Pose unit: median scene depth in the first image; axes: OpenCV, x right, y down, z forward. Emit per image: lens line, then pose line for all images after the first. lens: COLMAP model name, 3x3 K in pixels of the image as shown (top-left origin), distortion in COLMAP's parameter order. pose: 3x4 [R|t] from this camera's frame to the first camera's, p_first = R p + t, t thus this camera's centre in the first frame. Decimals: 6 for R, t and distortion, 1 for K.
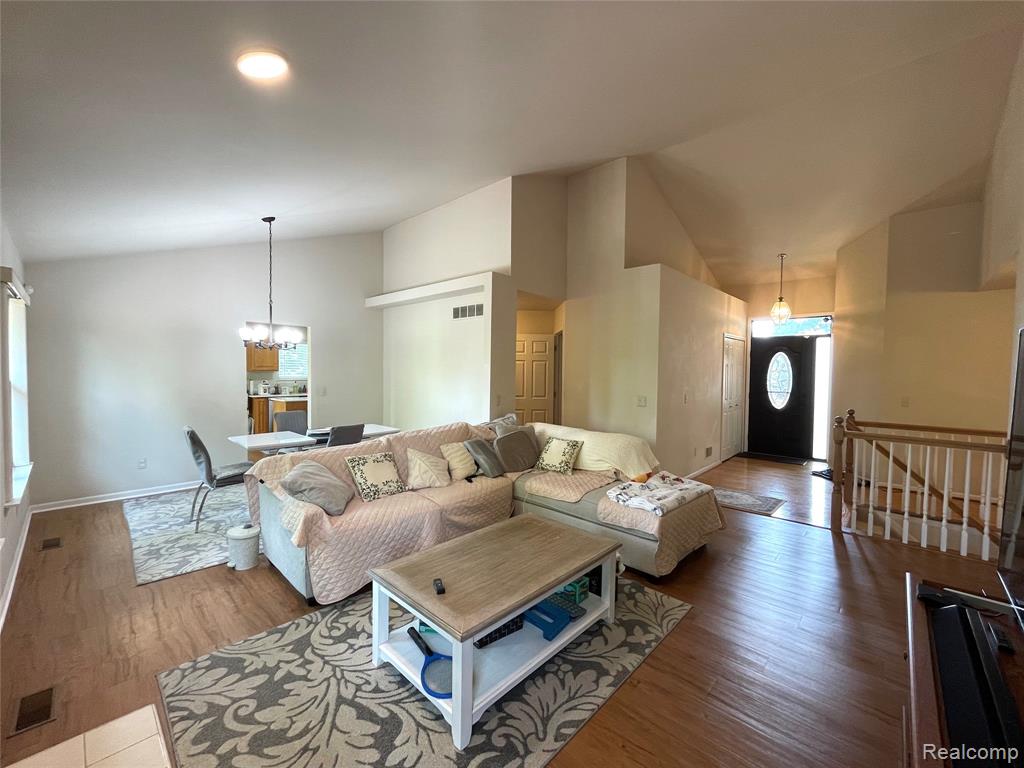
lens RADIAL K [[414.5, 0, 517.6], [0, 414.5, 383.3], [0, 0, 1]] dist [-0.001196, -0.000174]
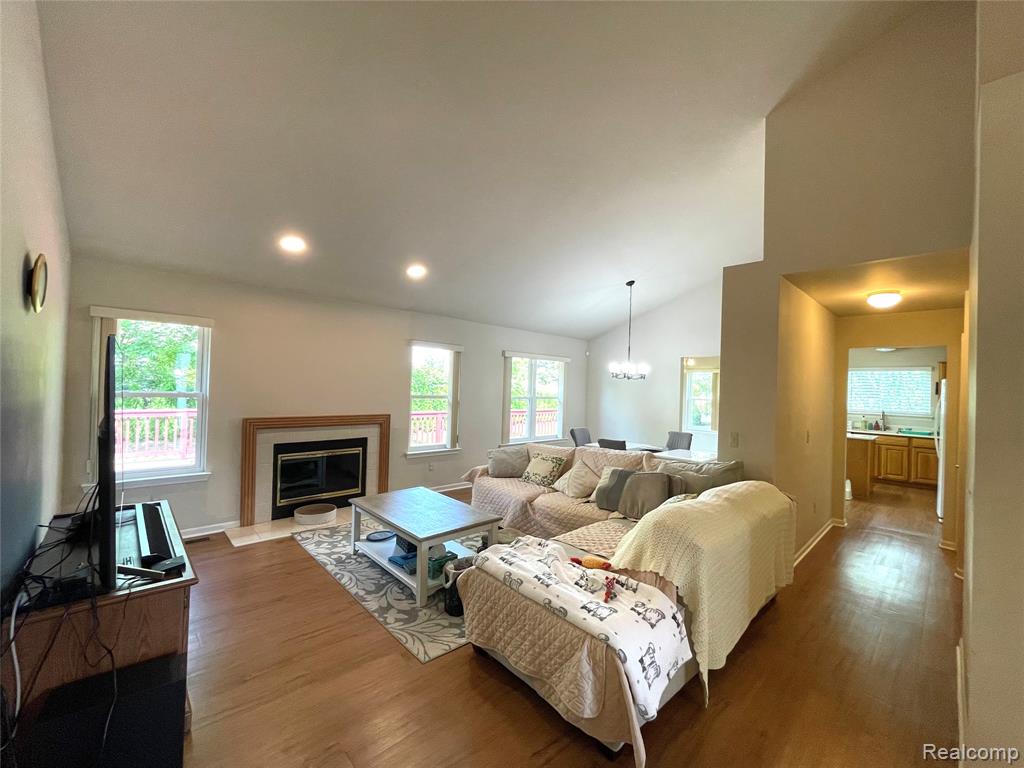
lens RADIAL K [[414.5, 0, 513.8], [0, 414.5, 383.8], [0, 0, 1]] dist [-0.001196, -0.000174]
pose [[-0.061423, -0.021040, -0.997890, 0.891812], [-0.063263, 0.997850, -0.017146, -0.025386], [0.996105, 0.062076, -0.062622, 0.839417]]
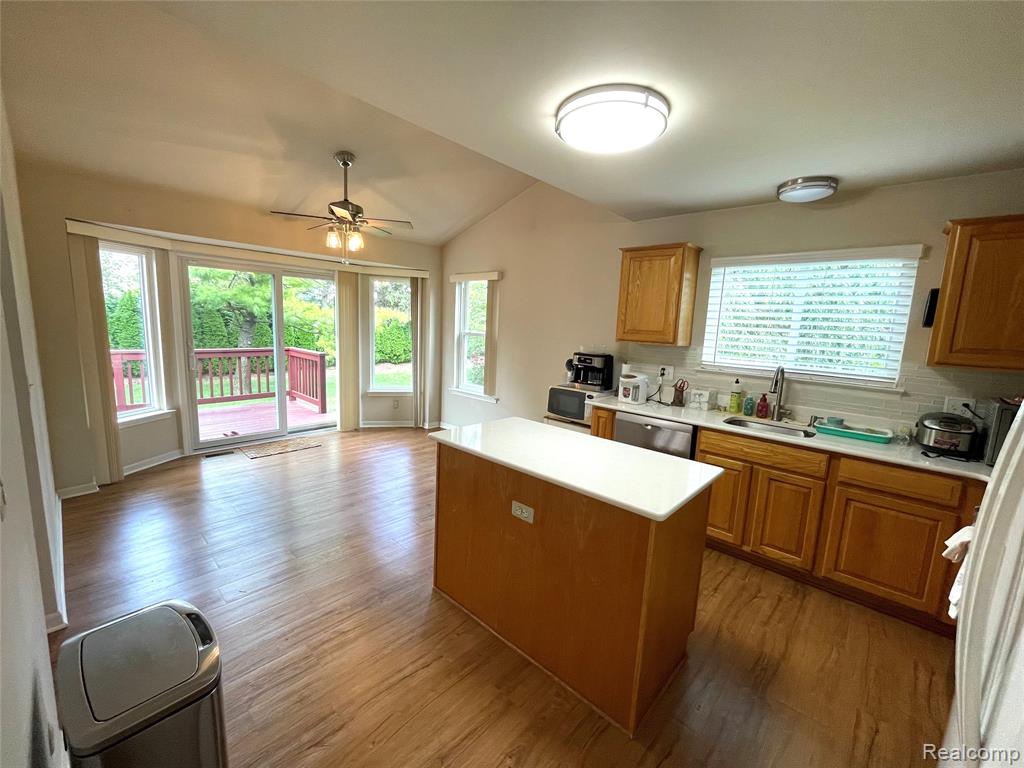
lens RADIAL K [[414.5, 0, 516.2], [0, 414.5, 383.2], [0, 0, 1]] dist [-0.001196, -0.000174]
pose [[0.004213, 0.134393, -0.990919, -0.513159], [-0.077438, 0.987996, 0.133667, -0.082700], [0.996988, 0.076171, 0.014570, 2.049646]]
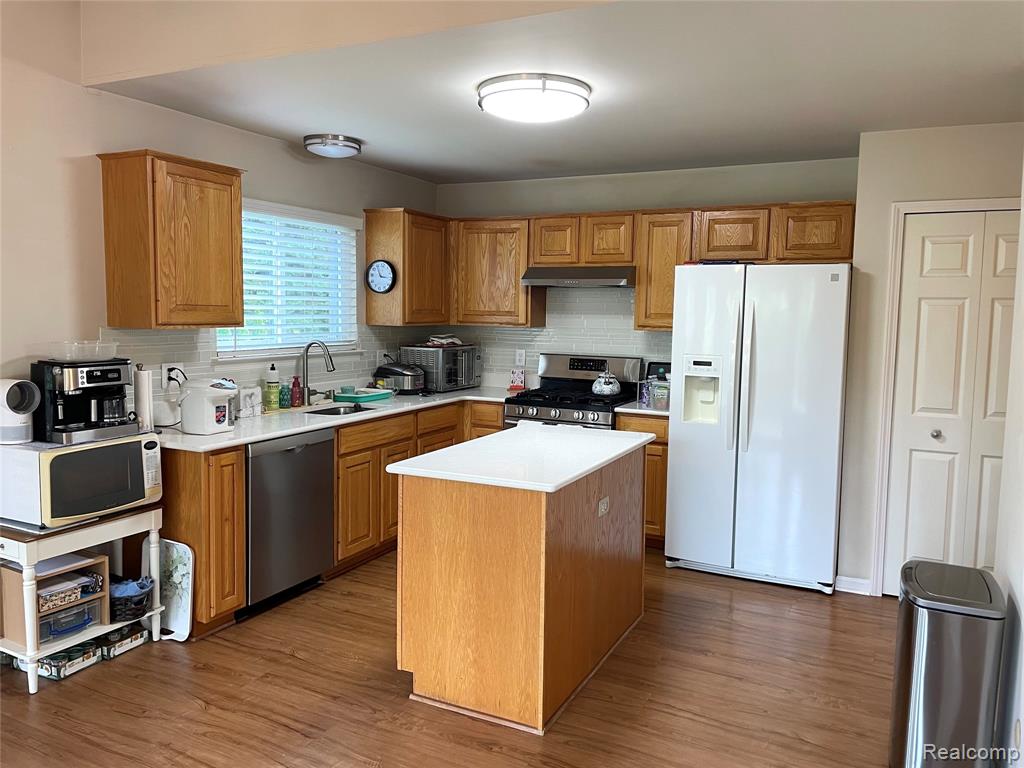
lens RADIAL K [[774.0, 0, 512.4], [0, 774.0, 379.4], [0, 0, 1]] dist [0.073123, -0.088044]
pose [[0.959964, -0.022270, 0.279235, -1.338535], [0.004768, 0.997989, 0.063201, -0.063466], [-0.280082, -0.059339, 0.958141, 1.257916]]
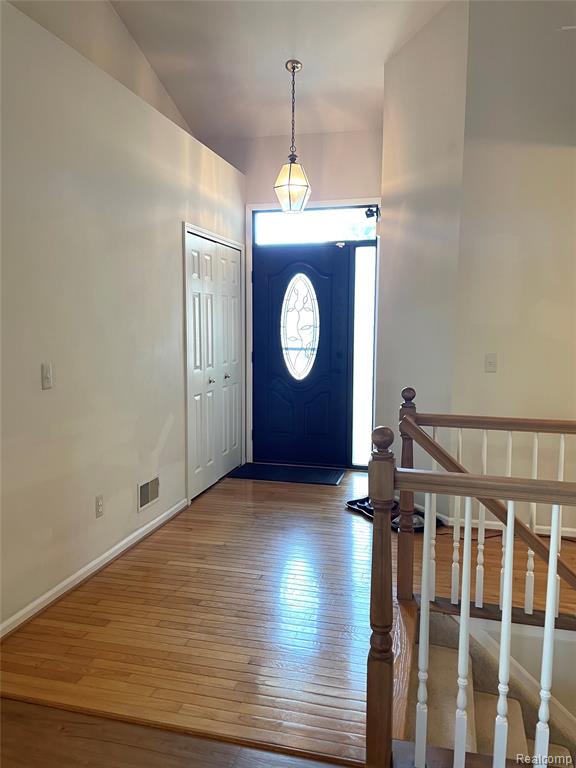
lens RADIAL K [[580.5, 0, 290.2], [0, 580.5, 384.7], [0, 0, 1]] dist [0.073123, -0.088044]
pose [[0.883862, -0.056120, 0.464370, 0.285543], [0.019447, 0.996327, 0.083394, 0.004768], [-0.467344, -0.064678, 0.881707, 0.360247]]
